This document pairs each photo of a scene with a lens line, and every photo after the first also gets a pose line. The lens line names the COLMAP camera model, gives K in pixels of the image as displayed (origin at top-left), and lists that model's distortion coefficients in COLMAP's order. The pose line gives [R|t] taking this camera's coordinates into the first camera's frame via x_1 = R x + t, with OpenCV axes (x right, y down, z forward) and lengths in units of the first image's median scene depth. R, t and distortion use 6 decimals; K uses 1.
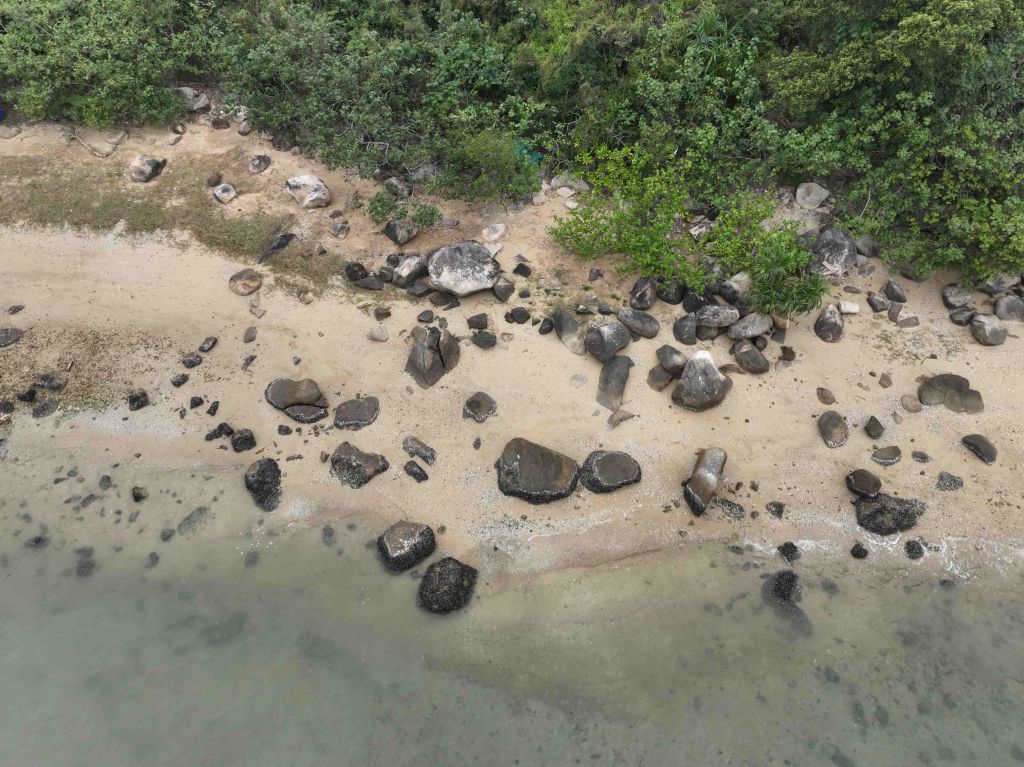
lens RADIAL K [[720.3, 0, 516.5], [0, 720.3, 383.1], [0, 0, 1]] dist [0.001913, 0.012602]
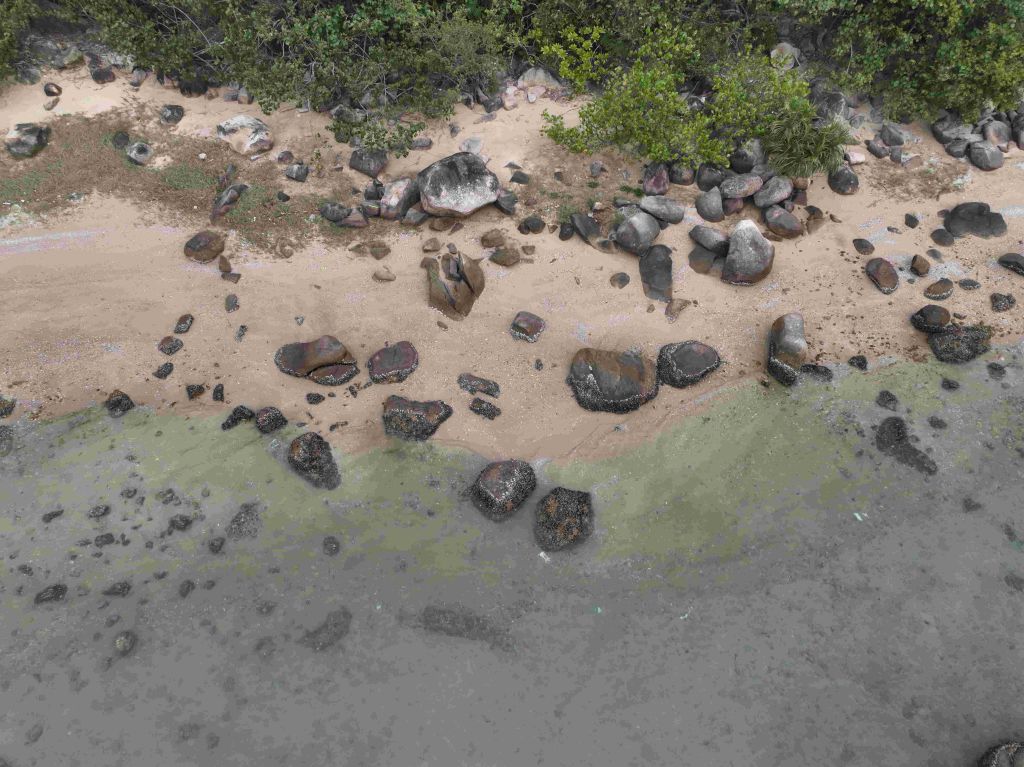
lens RADIAL K [[720.3, 0, 516.5], [0, 720.3, 383.1], [0, 0, 1]] dist [0.001913, 0.012602]
pose [[0.962639, -0.211289, 0.169362, -0.216999], [0.203624, 0.977108, 0.061621, 0.040745], [-0.178505, -0.024832, 0.983626, 0.108860]]
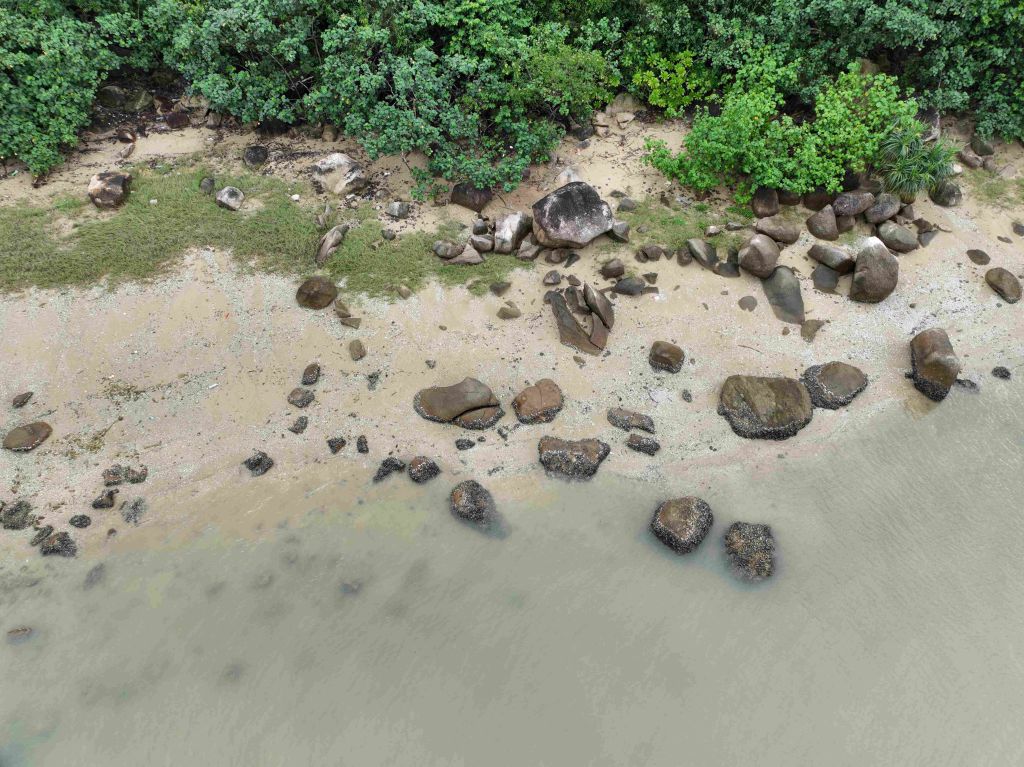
lens RADIAL K [[720.3, 0, 516.5], [0, 720.3, 383.1], [0, 0, 1]] dist [0.001913, 0.012602]
pose [[0.939040, -0.262040, 0.222573, -0.401819], [0.258229, 0.964959, 0.046596, -0.023275], [-0.226984, 0.013719, 0.973802, 0.175655]]
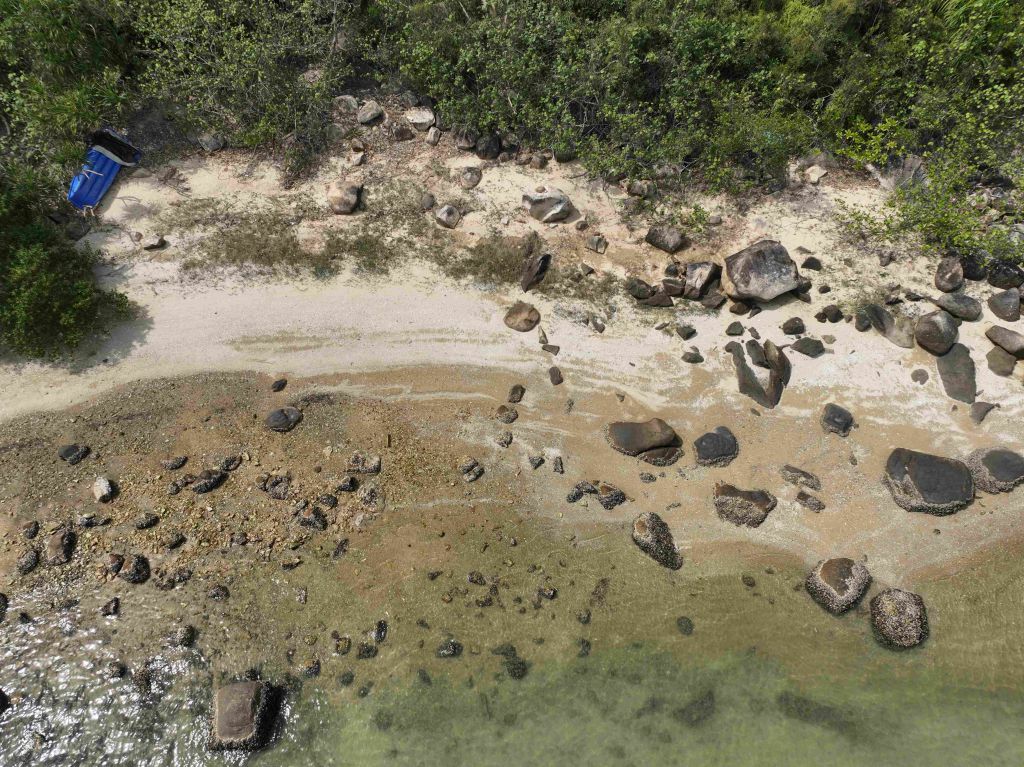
lens RADIAL K [[720.3, 0, 516.5], [0, 720.3, 383.1], [0, 0, 1]] dist [0.001913, 0.012602]
pose [[0.982861, -0.150485, 0.106483, -0.532135], [0.140125, 0.985181, 0.098909, -0.160367], [-0.119789, -0.082293, 0.989383, 0.100671]]
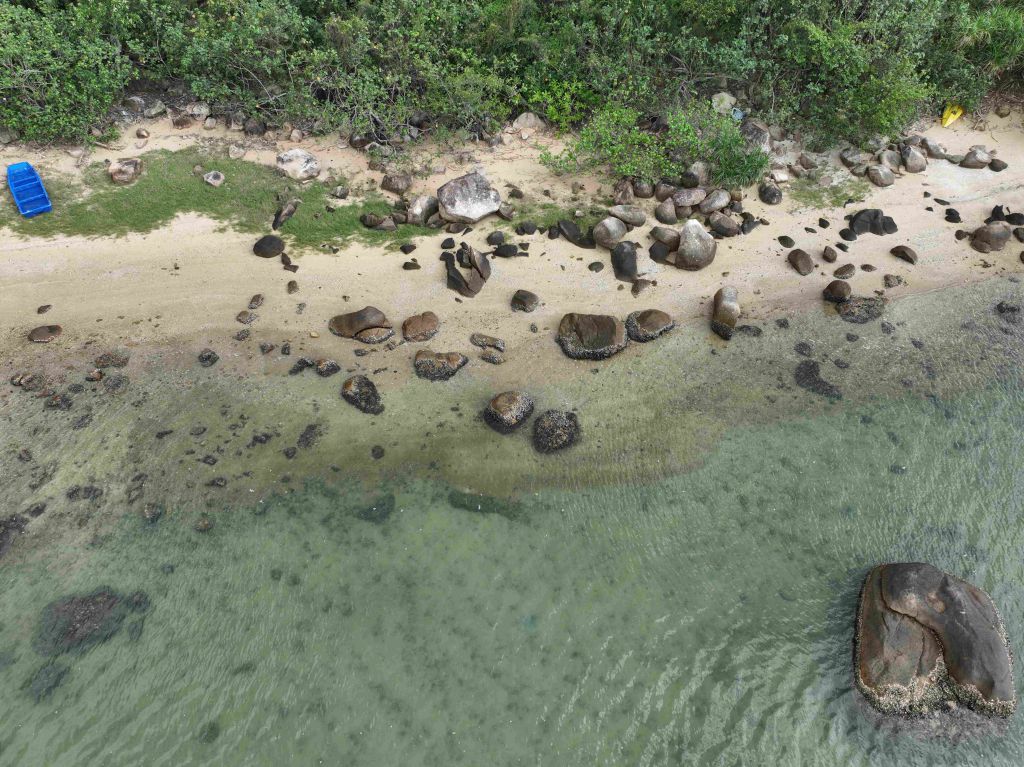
lens RADIAL K [[720.3, 0, 516.5], [0, 720.3, 383.1], [0, 0, 1]] dist [0.001913, 0.012602]
pose [[0.957978, -0.205859, 0.199749, -0.301846], [0.215706, 0.976039, -0.028614, 0.181289], [-0.189072, 0.070499, 0.979429, -0.113091]]
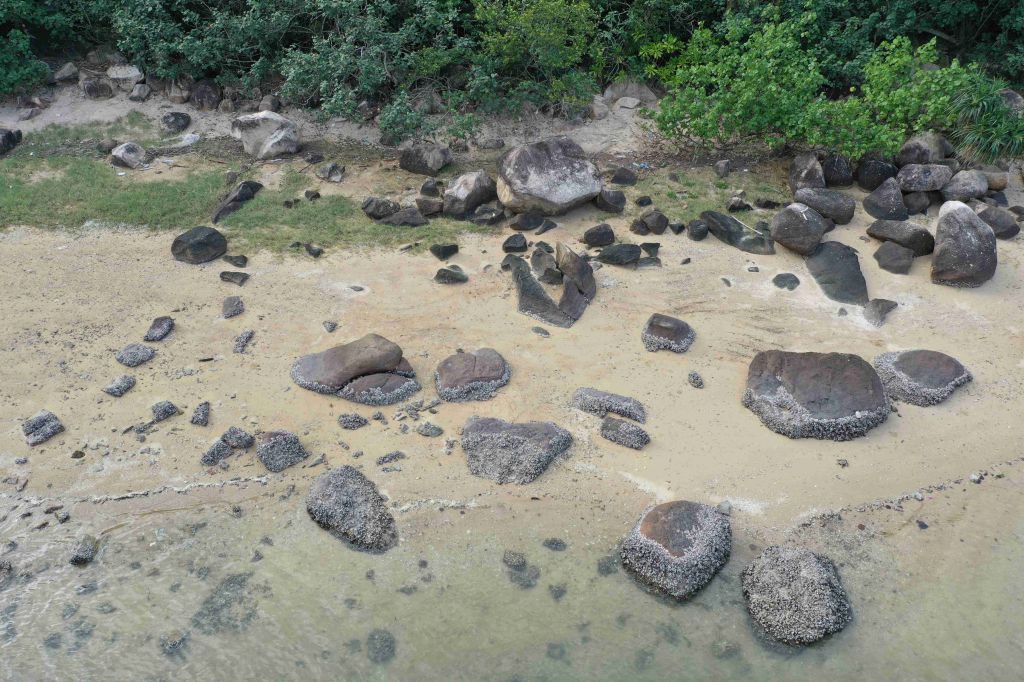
lens RADIAL K [[801.0, 0, 512.0], [0, 801.0, 341.0], [0, 0, 1]] dist [-0.015942, -0.003799]
pose [[0.961235, -0.147321, 0.233073, -0.315698], [0.205537, 0.946302, -0.249533, 0.169974], [-0.183796, 0.287765, 0.939899, 0.370418]]
